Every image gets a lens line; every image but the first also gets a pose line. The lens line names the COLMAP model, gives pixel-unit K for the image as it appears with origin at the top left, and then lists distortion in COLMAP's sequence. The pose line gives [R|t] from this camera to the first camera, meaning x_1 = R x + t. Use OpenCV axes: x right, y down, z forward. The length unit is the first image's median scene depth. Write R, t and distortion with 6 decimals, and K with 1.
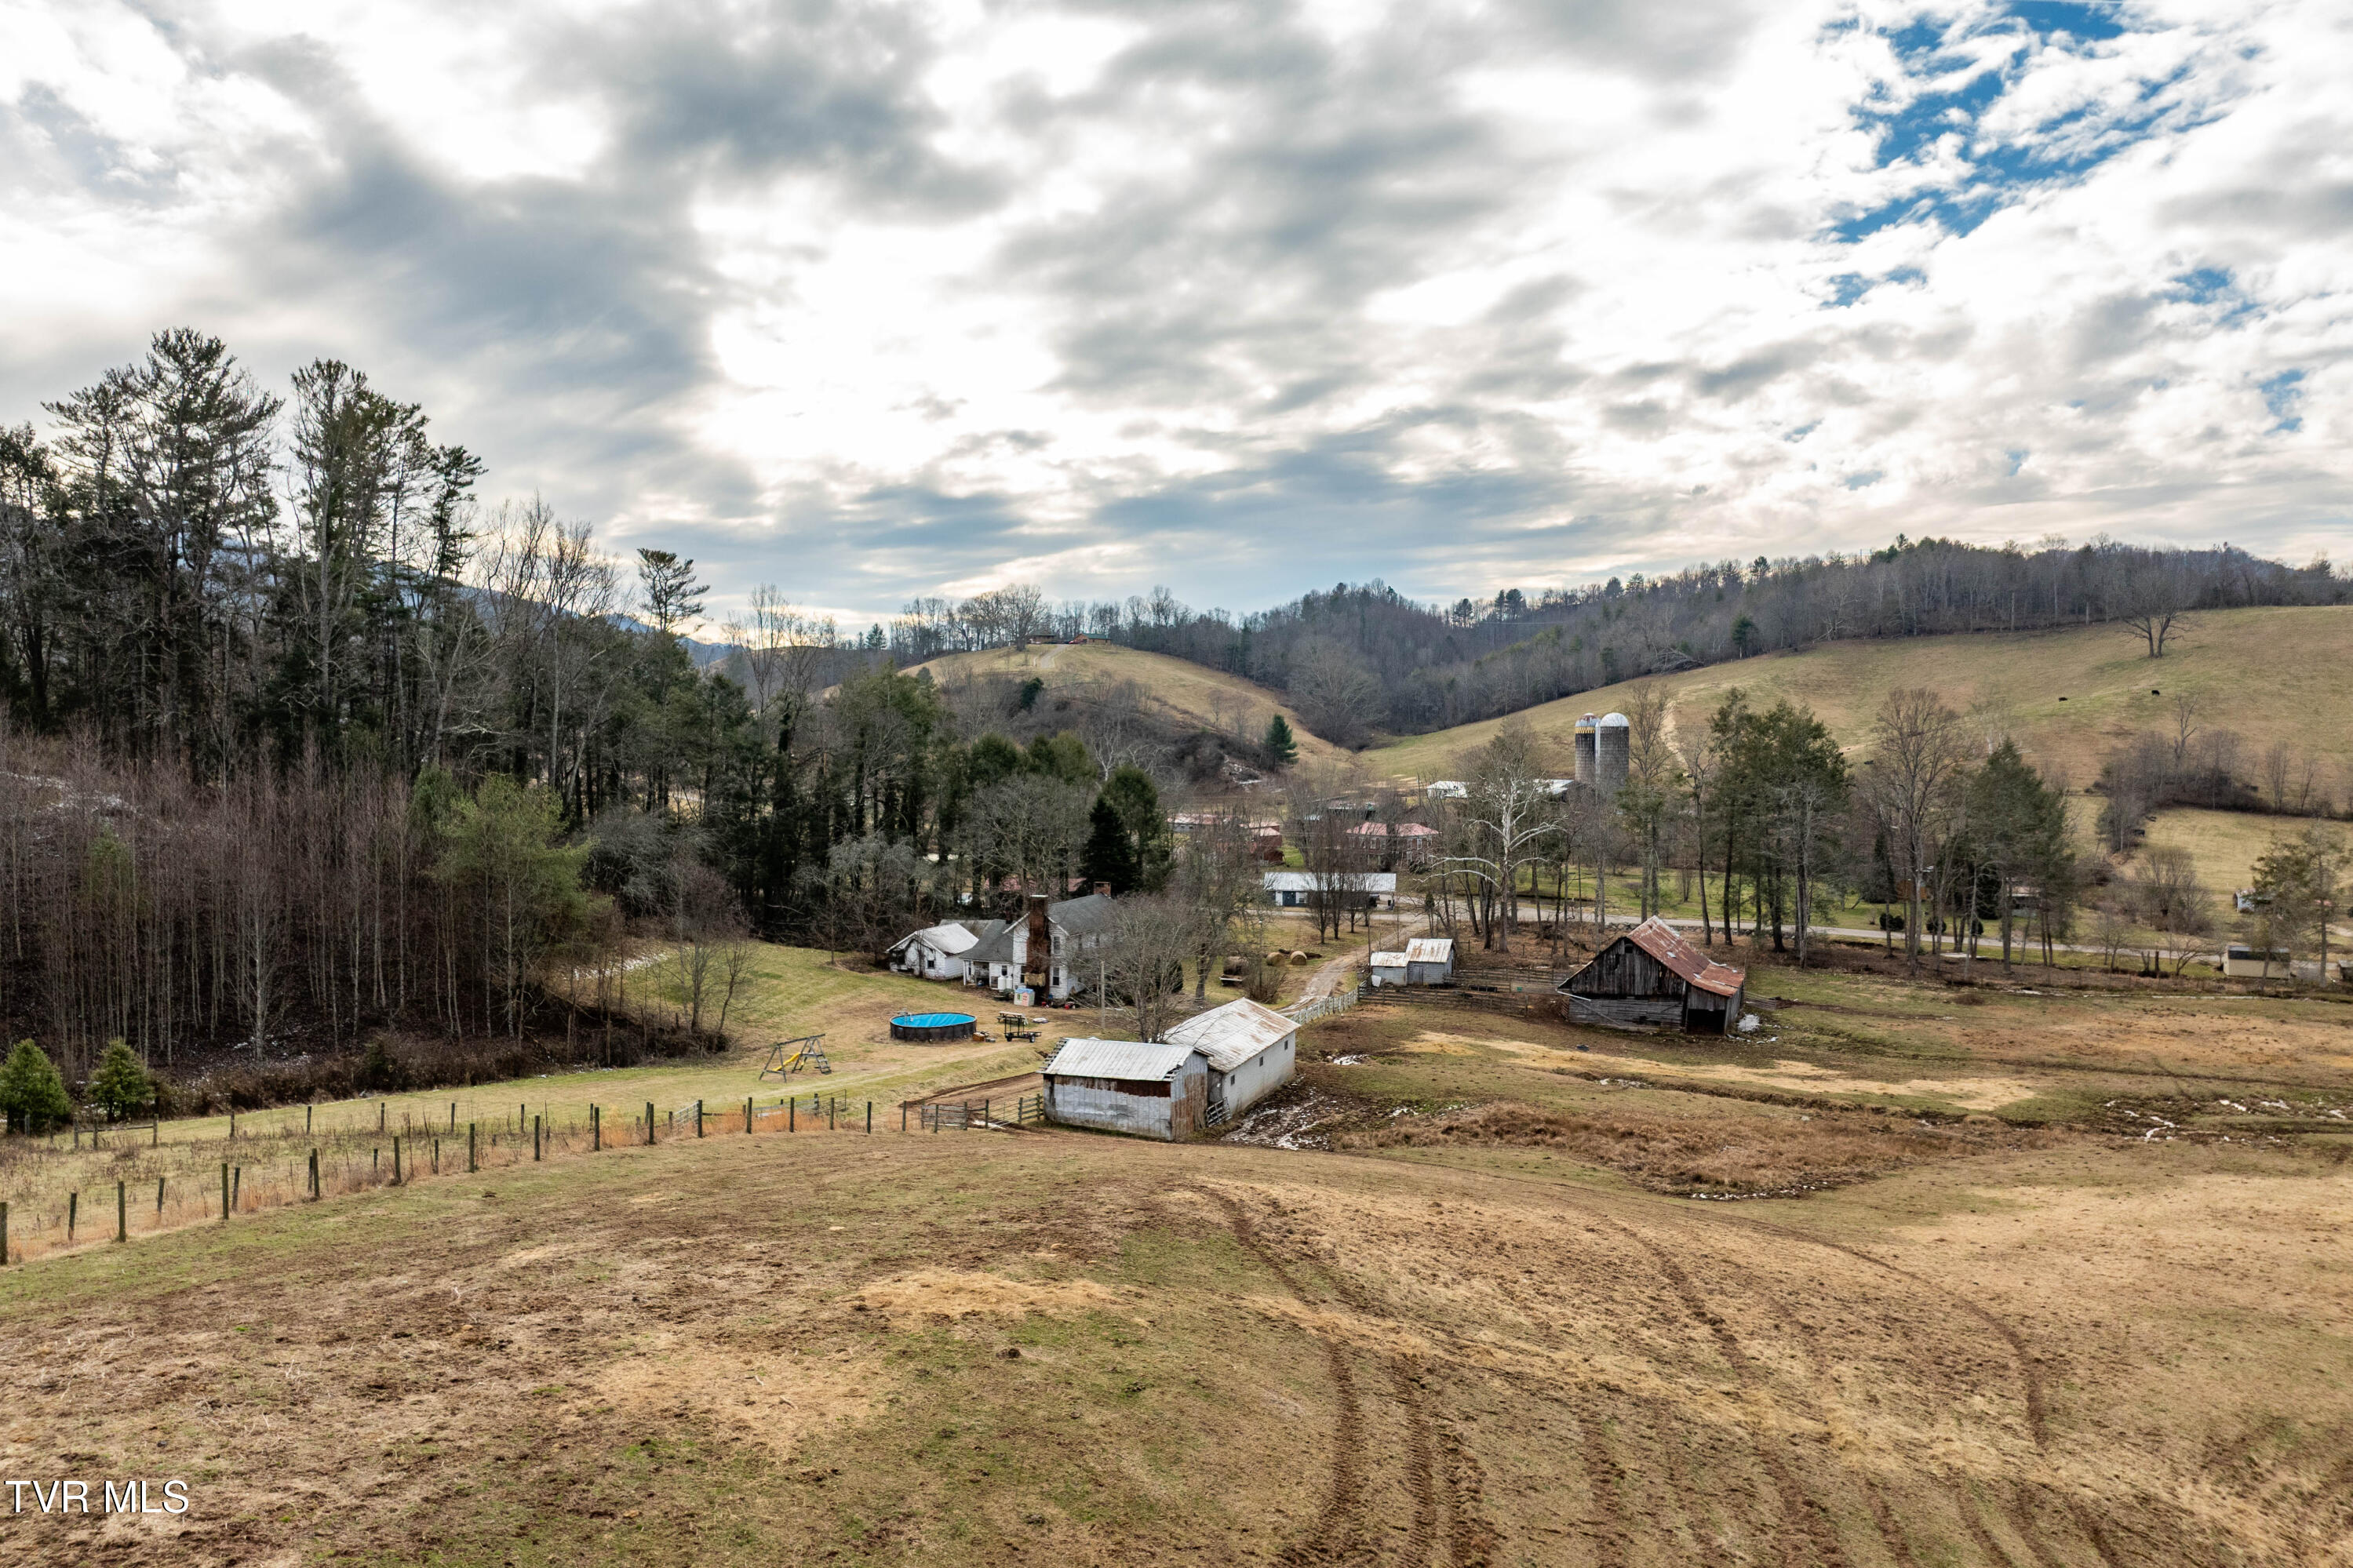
lens RADIAL K [[1699.3, 0, 1176.5], [0, 1699.3, 784.0], [0, 0, 1]] dist [-0.034955, -0.003873]
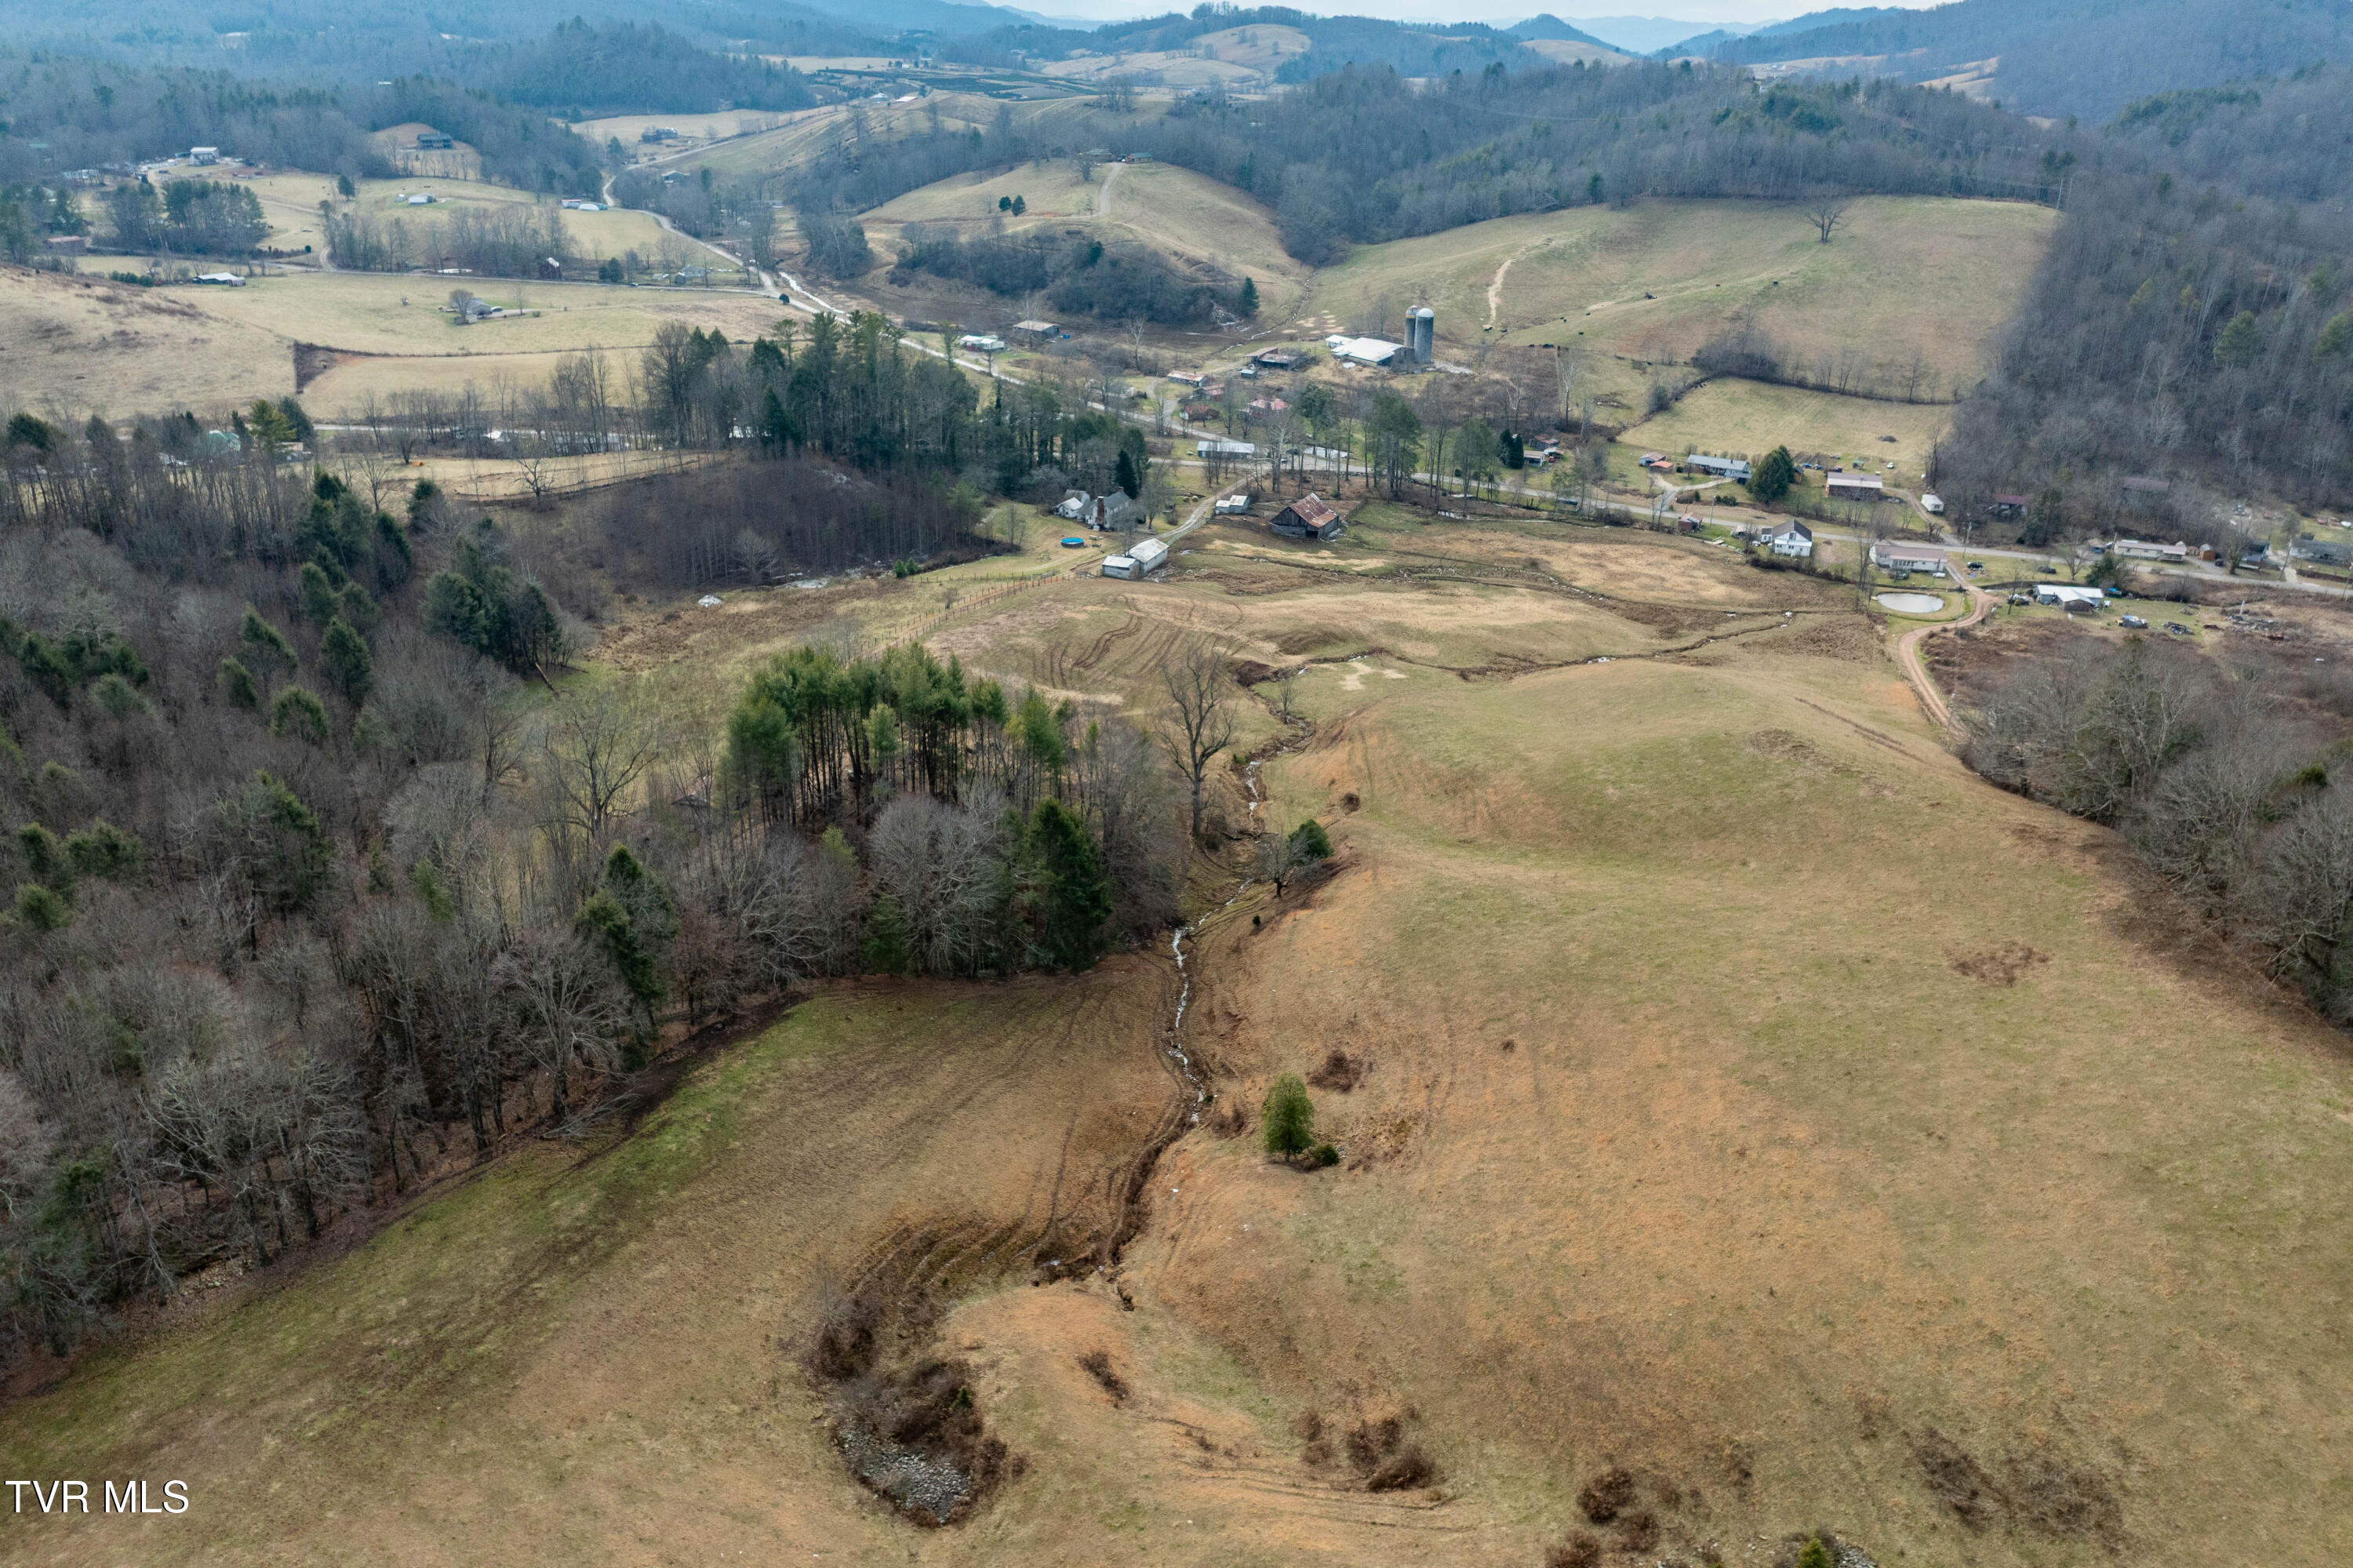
lens RADIAL K [[1696.1, 0, 1175.4], [0, 1696.1, 741.7], [0, 0, 1]] dist [-0.046521, 0.013744]
pose [[0.999194, 0.023125, -0.032819, 0.181935], [-0.010193, 0.936788, 0.349749, -0.636184], [0.038833, -0.349132, 0.936269, -2.227908]]
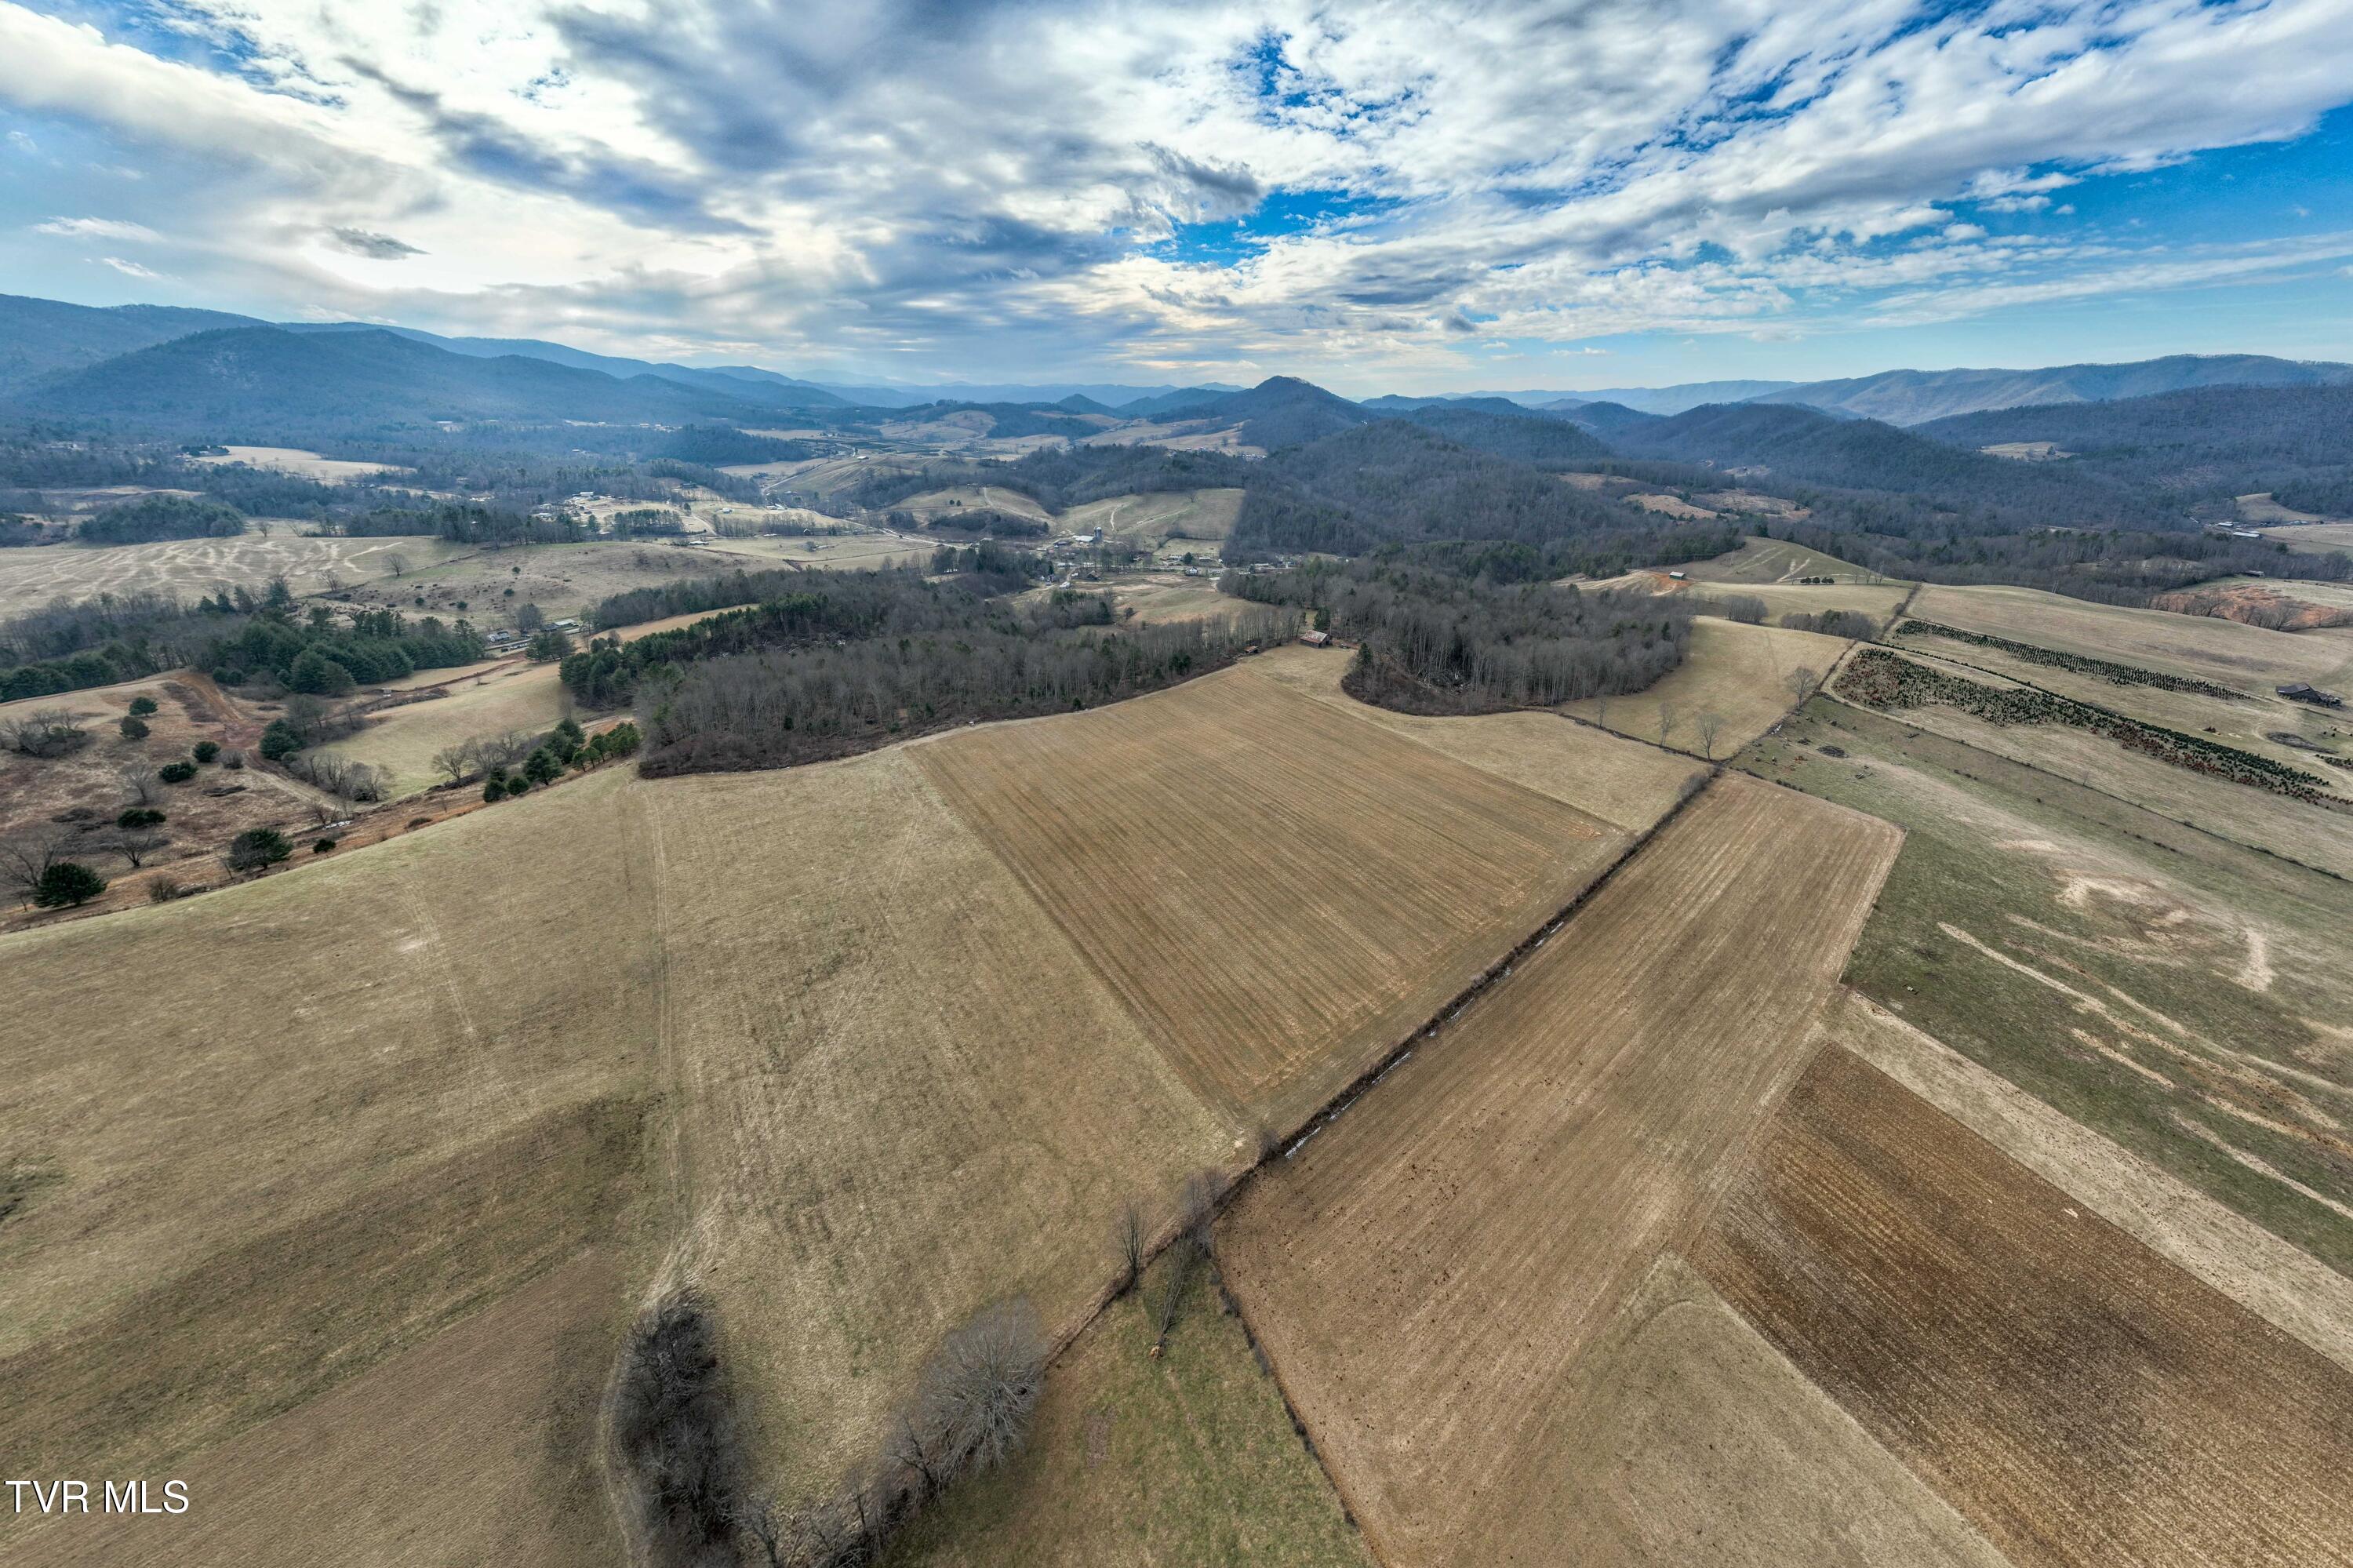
lens RADIAL K [[759.2, 0, 1296.0], [0, 759.2, 665.3], [0, 0, 1]] dist [0.004801, 0.000033]
pose [[0.906128, -0.131044, 0.402194, -0.939232], [0.003194, 0.952896, 0.303280, -1.232769], [-0.422992, -0.273526, 0.863864, -6.097570]]
